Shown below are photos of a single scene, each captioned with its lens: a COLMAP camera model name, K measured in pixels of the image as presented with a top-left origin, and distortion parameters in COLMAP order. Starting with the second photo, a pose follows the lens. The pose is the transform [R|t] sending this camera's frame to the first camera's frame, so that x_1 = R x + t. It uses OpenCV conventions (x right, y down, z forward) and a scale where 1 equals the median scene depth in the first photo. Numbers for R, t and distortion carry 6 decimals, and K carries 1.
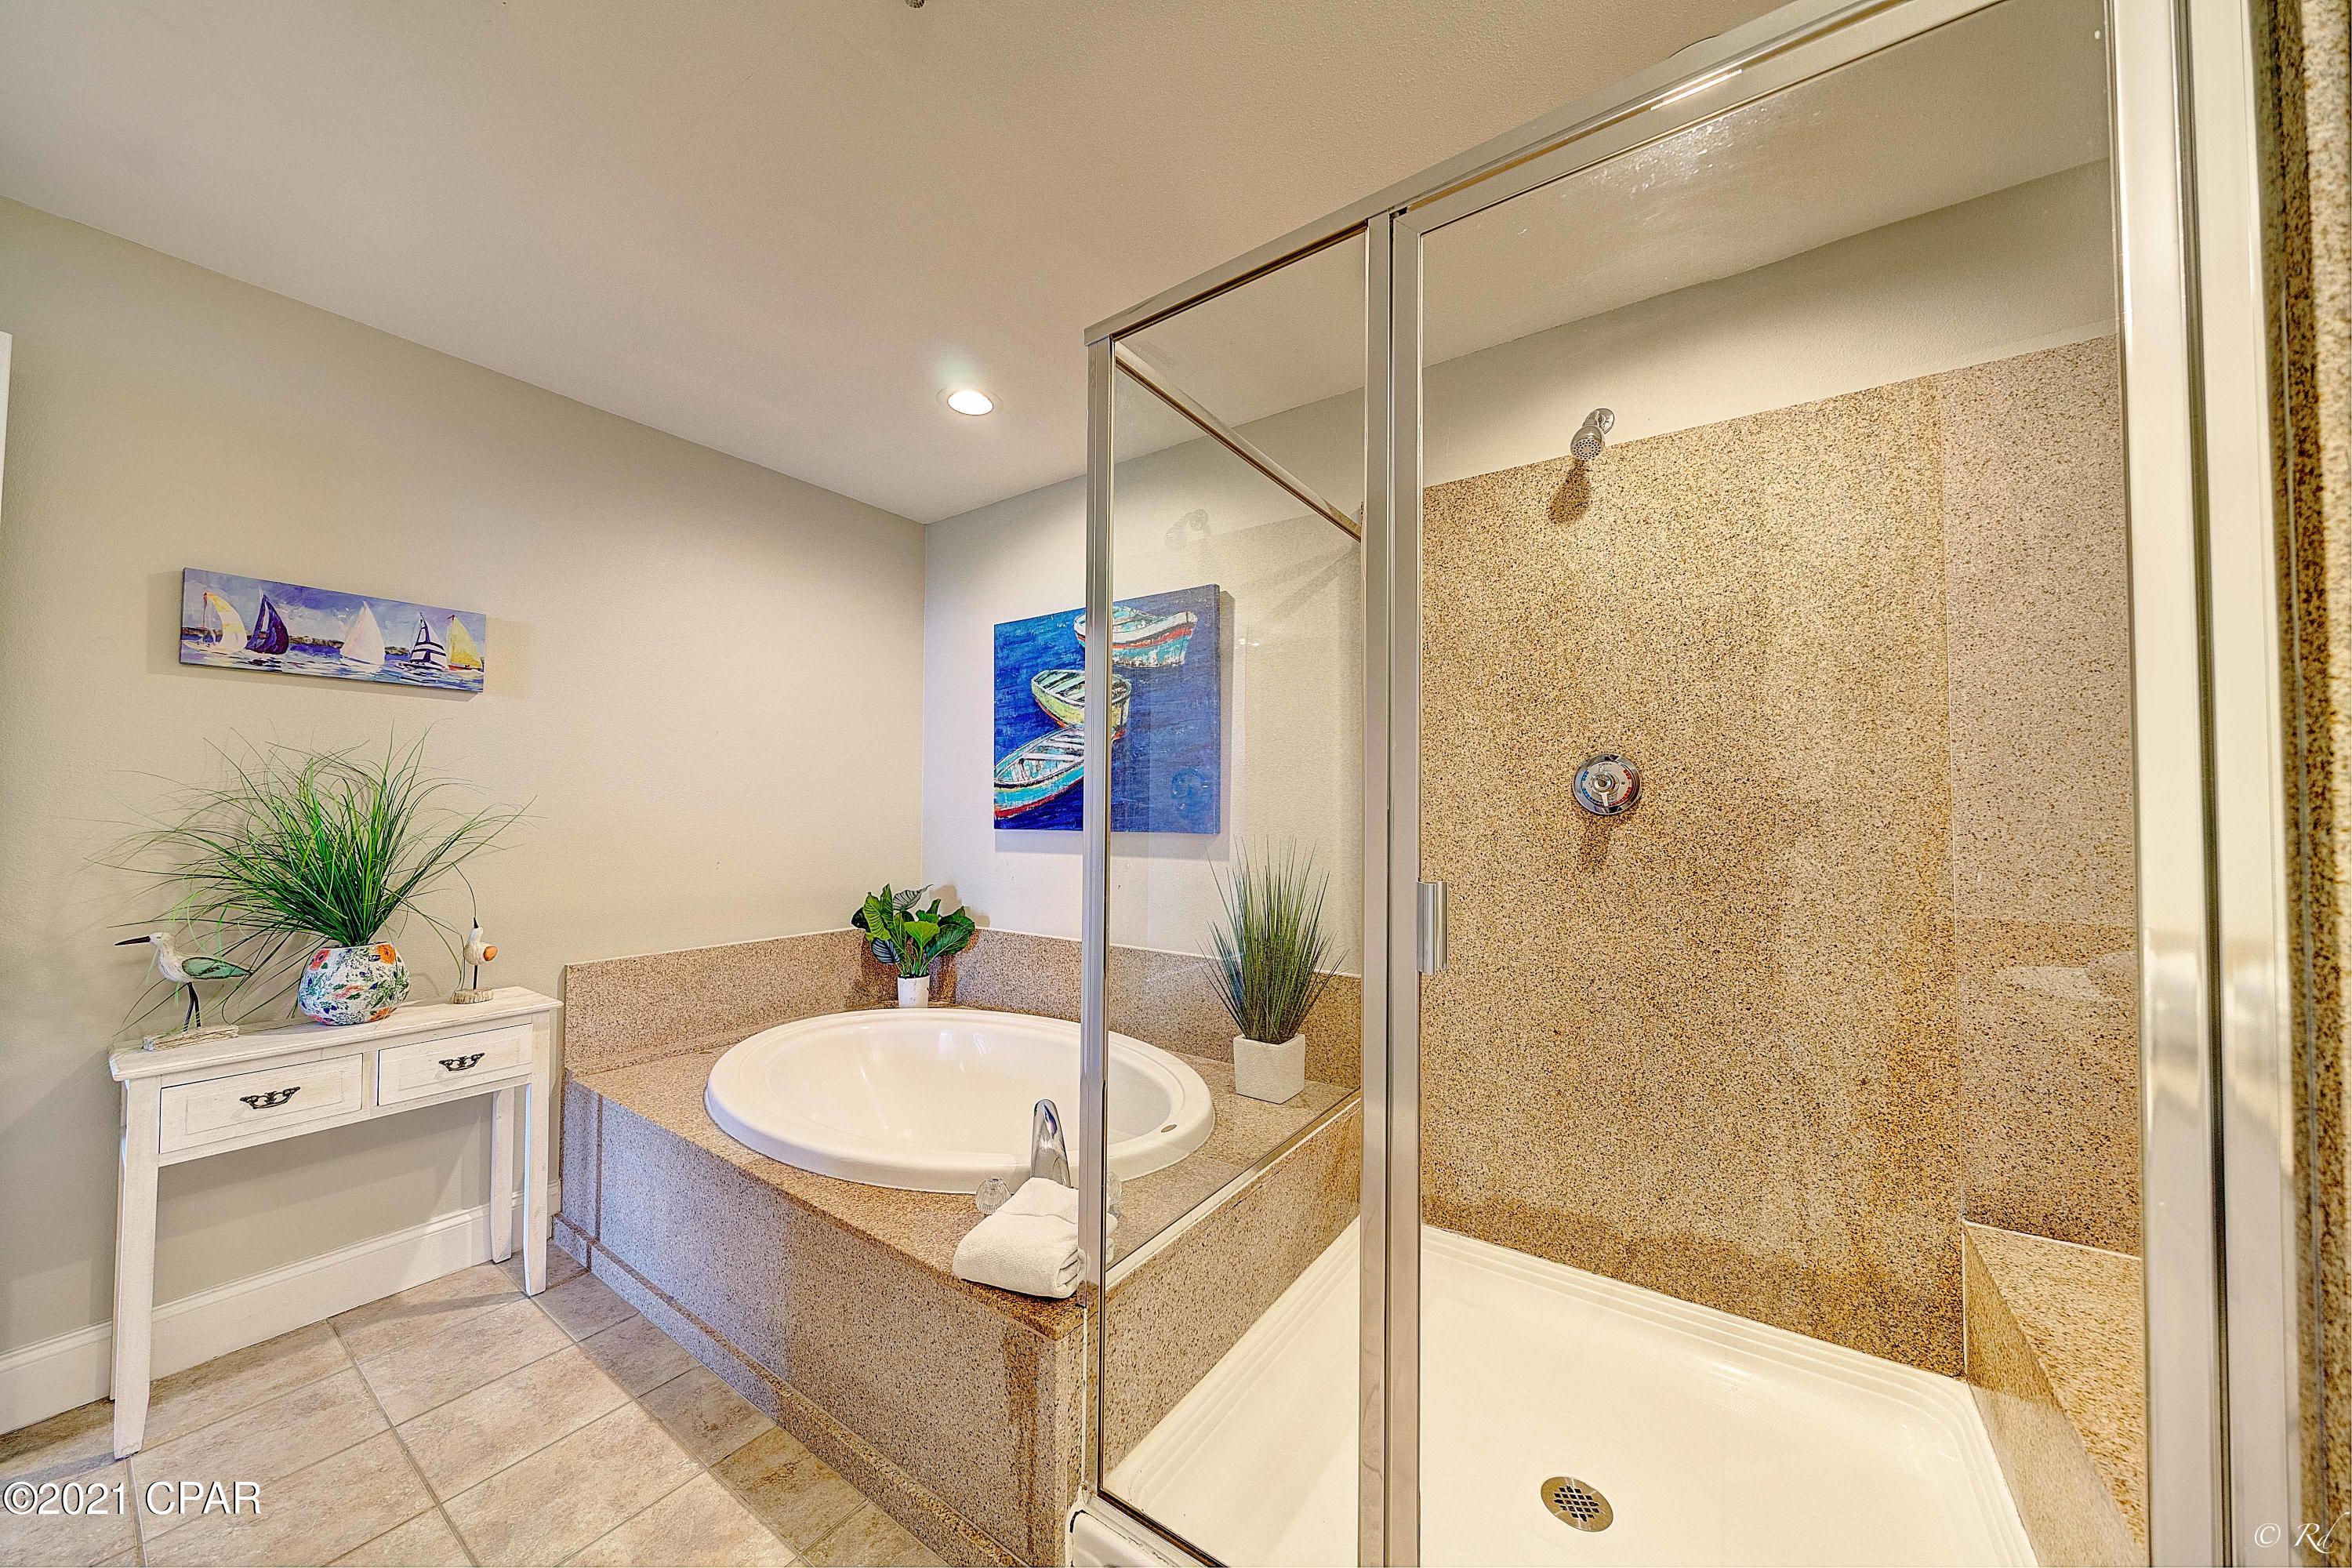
lens RADIAL K [[798.9, 0, 1168.3], [0, 798.9, 791.9], [0, 0, 1]] dist [-0.006974, 0.000420]
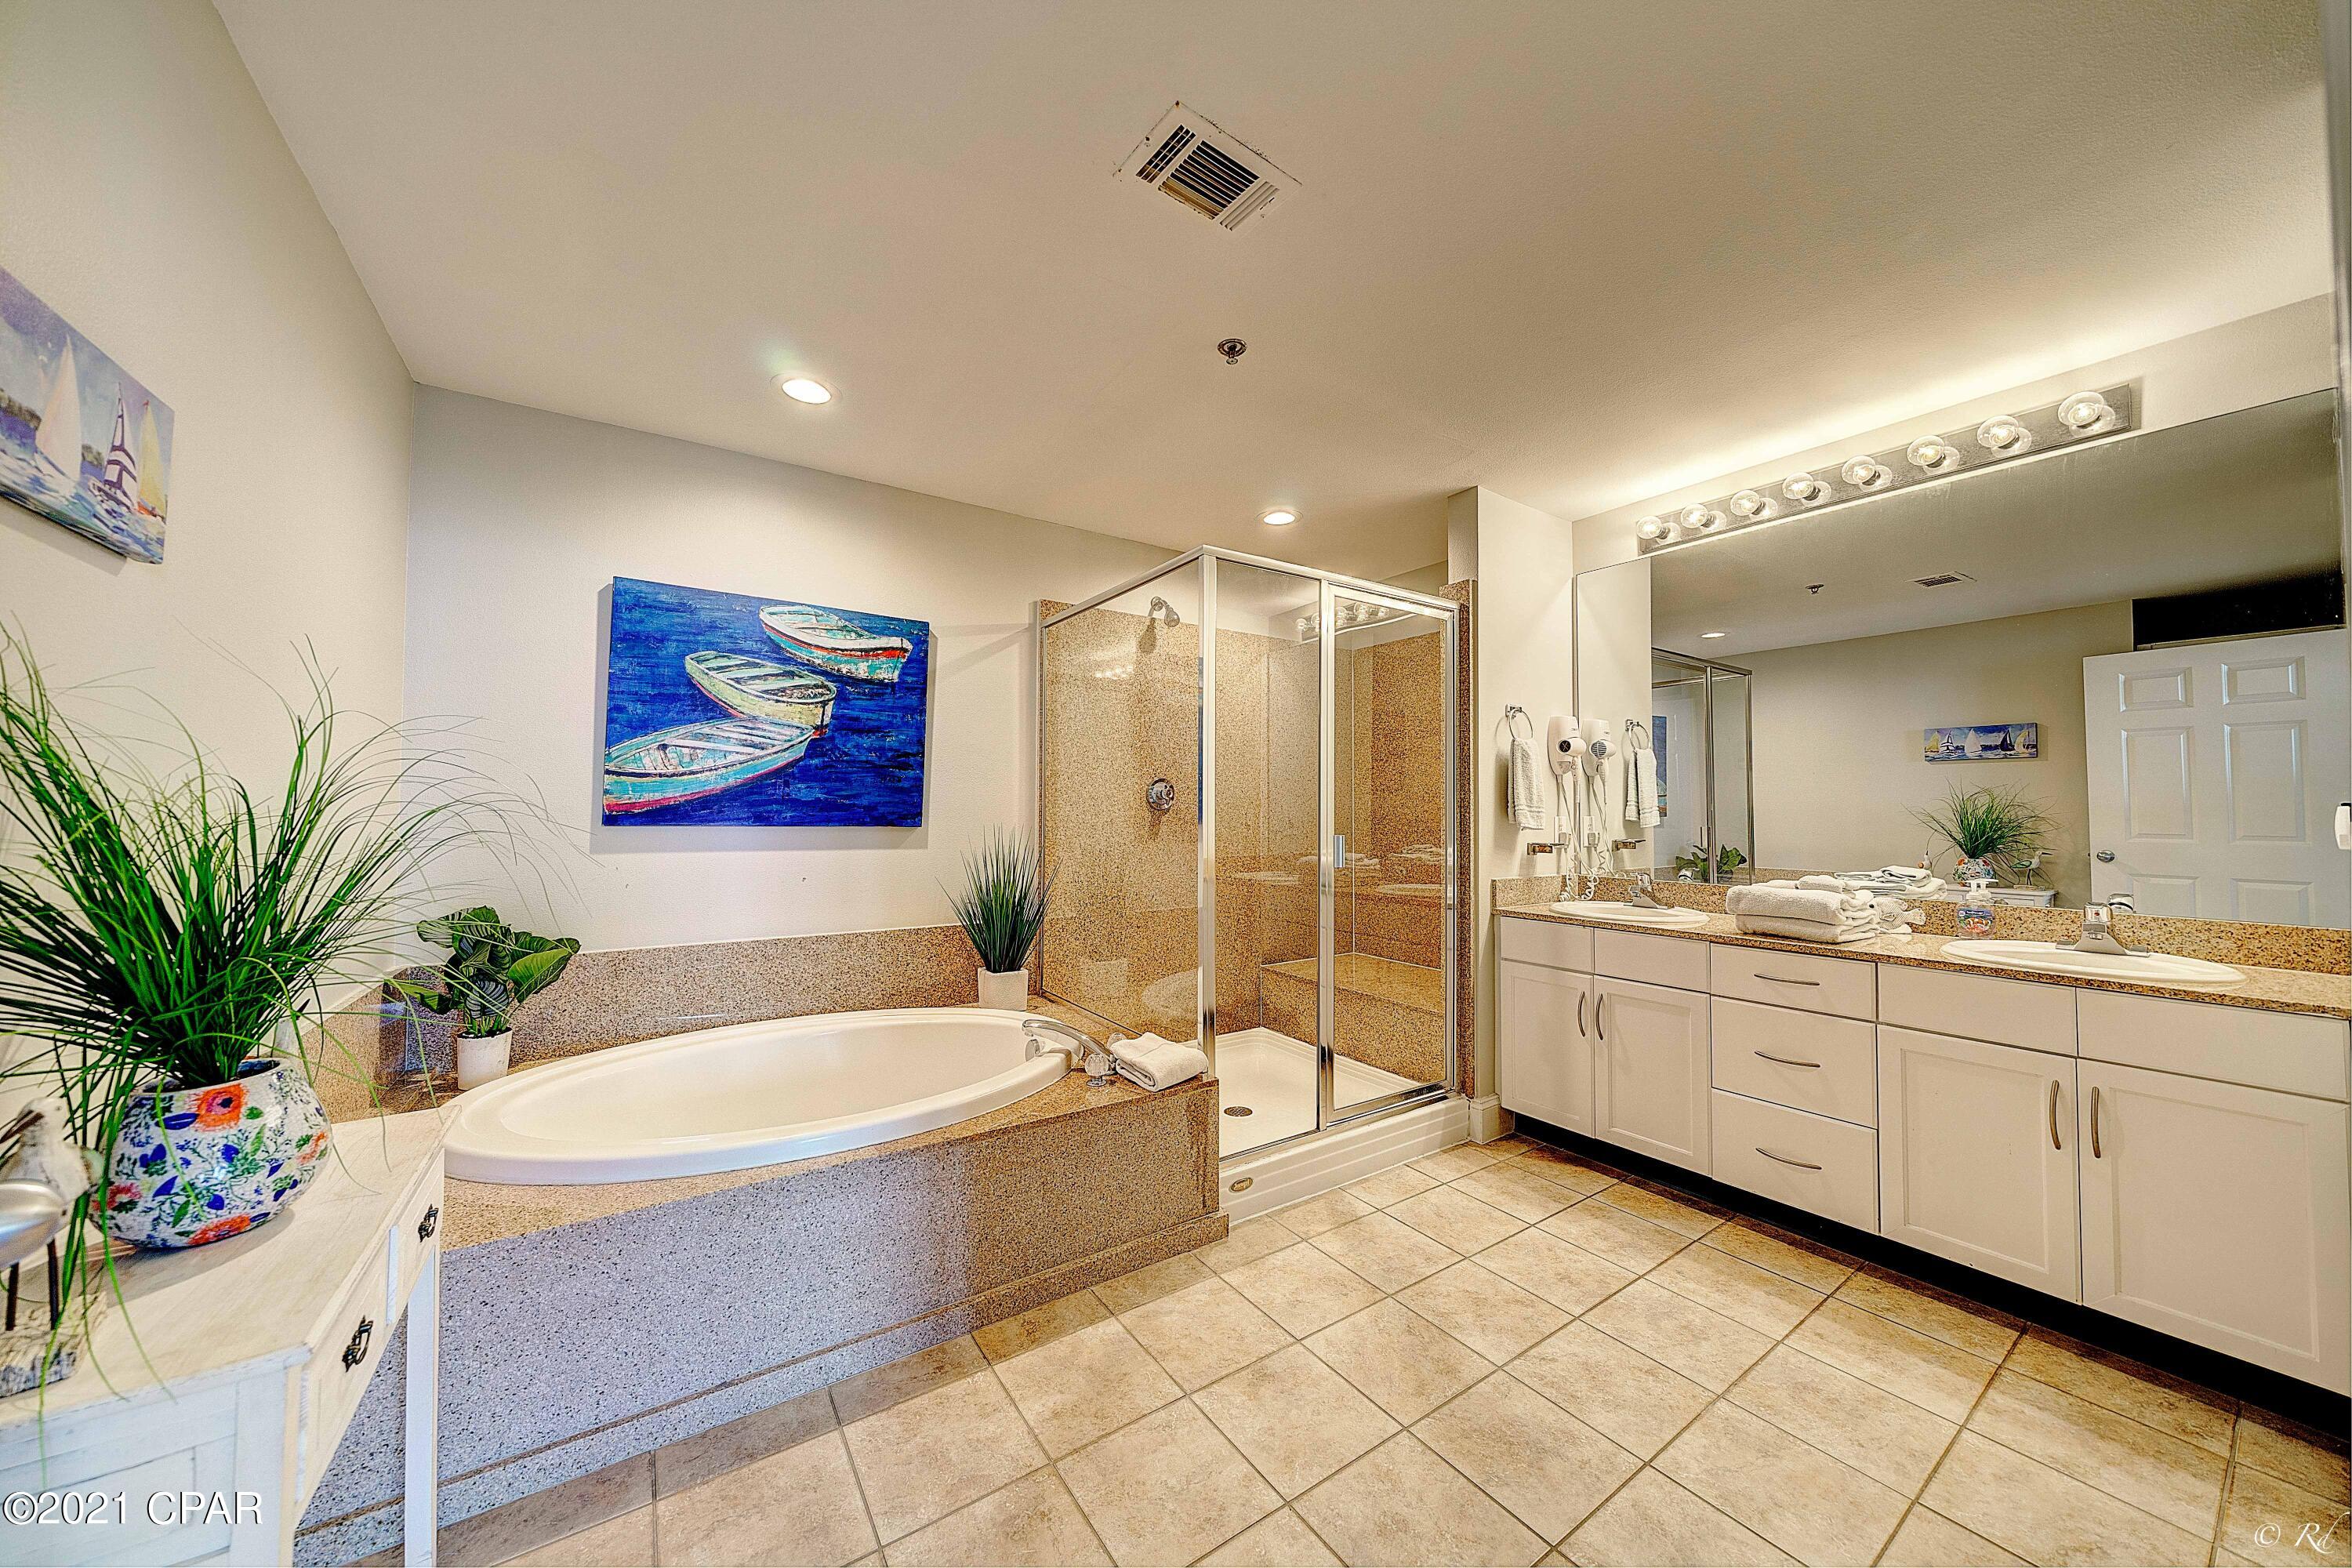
lens RADIAL K [[798.9, 0, 1167.9], [0, 798.9, 791.0], [0, 0, 1]] dist [-0.006974, 0.000420]
pose [[0.365058, 0.020932, 0.930749, -0.876384], [-0.031161, 0.999462, -0.010255, 0.000882], [-0.930463, -0.025259, 0.365514, 0.187426]]
